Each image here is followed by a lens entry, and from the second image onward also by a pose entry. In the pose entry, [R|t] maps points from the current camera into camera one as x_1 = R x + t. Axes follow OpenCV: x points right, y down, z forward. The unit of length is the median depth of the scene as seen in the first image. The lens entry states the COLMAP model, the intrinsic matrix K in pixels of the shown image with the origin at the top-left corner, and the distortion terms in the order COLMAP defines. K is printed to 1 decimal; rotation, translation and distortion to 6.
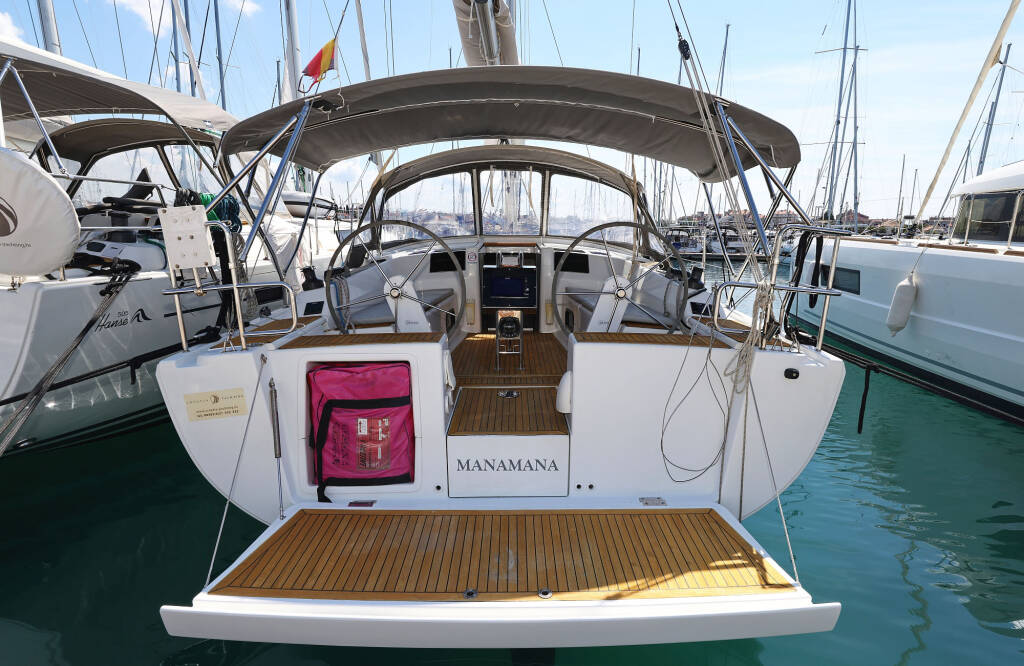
lens RADIAL K [[536.5, 0, 513.8], [0, 536.5, 337.1], [0, 0, 1]] dist [0.037429, 0.000452]
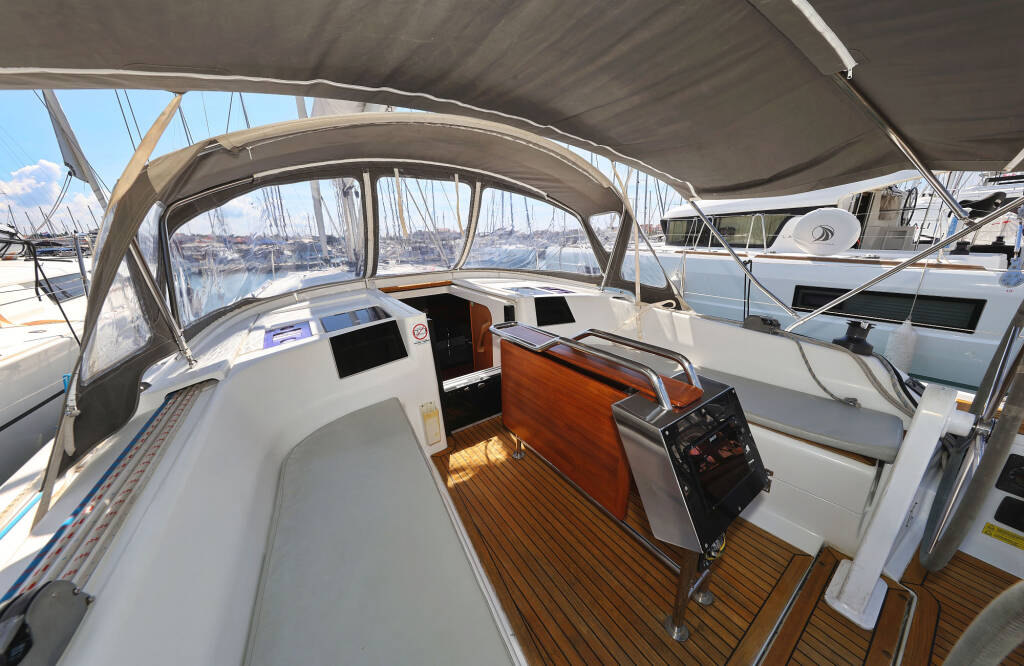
lens RADIAL K [[328.2, 0, 516.7], [0, 328.2, 326.7], [0, 0, 1]] dist [0.008401, 0.000085]
pose [[0.811219, -0.191296, 0.552567, -0.170459], [0.156253, 0.981527, 0.110405, -0.162774], [-0.563480, -0.003222, 0.826124, 0.614661]]
